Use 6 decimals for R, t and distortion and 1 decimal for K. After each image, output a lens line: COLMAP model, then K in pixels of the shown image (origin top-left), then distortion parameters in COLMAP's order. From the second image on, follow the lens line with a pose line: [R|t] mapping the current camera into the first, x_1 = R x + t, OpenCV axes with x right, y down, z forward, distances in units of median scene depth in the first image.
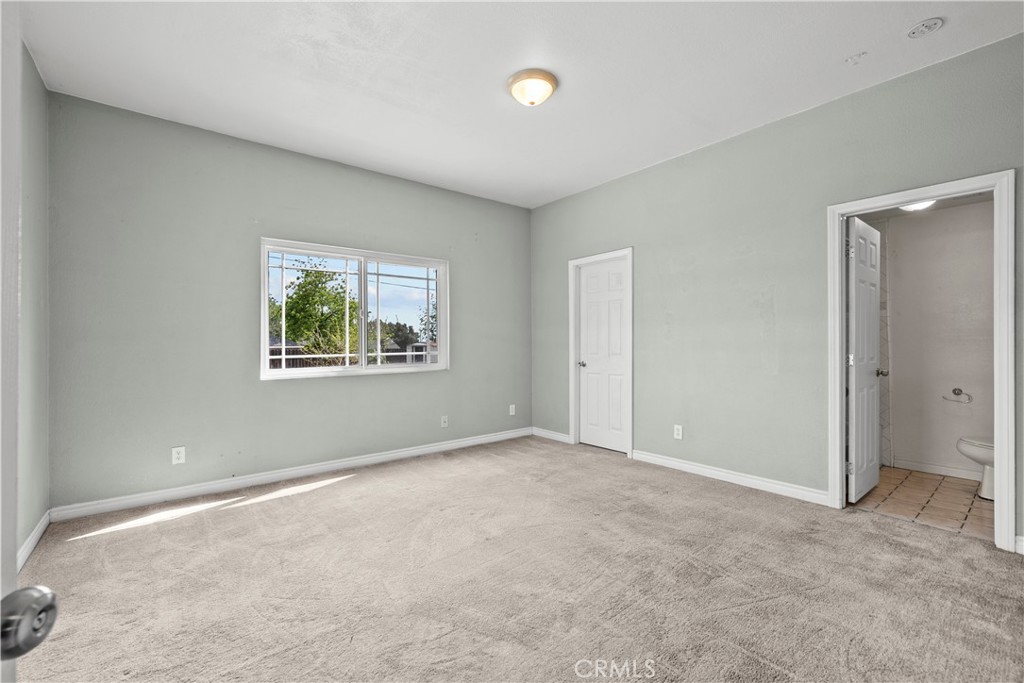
lens RADIAL K [[447.1, 0, 506.5], [0, 447.1, 329.7], [0, 0, 1]] dist [0.000583, 0.000045]
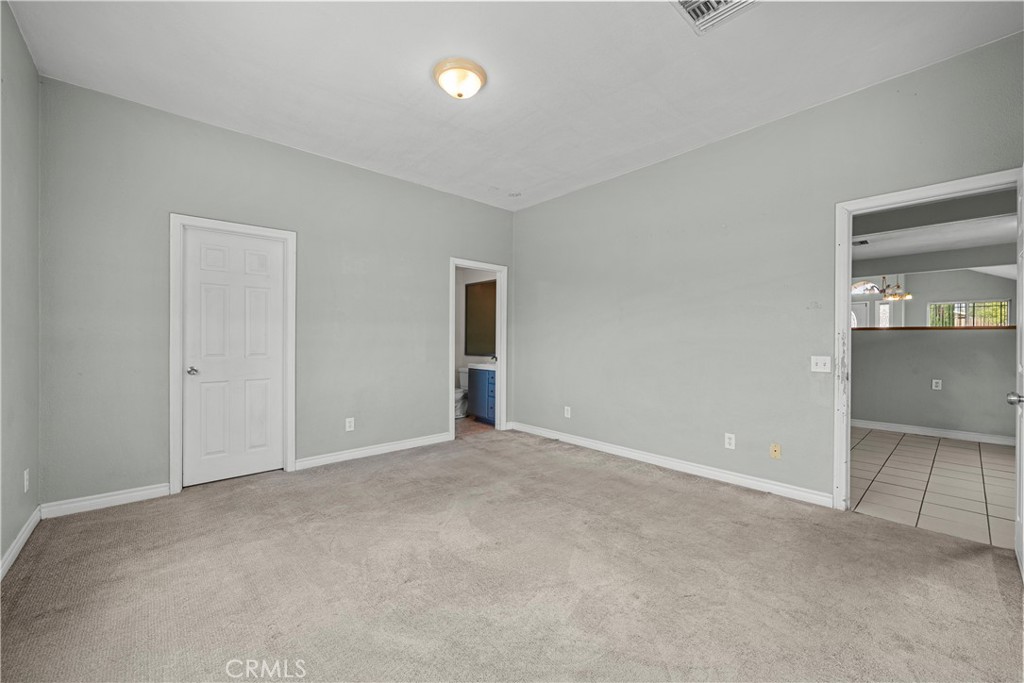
lens RADIAL K [[420.1, 0, 505.9], [0, 420.1, 338.5], [0, 0, 1]] dist [-0.001064, 0.000014]
pose [[-0.084224, 0.003381, 0.996441, -0.689981], [-0.034461, 0.999386, -0.006304, 0.019175], [-0.995851, -0.034870, -0.084056, 0.772654]]
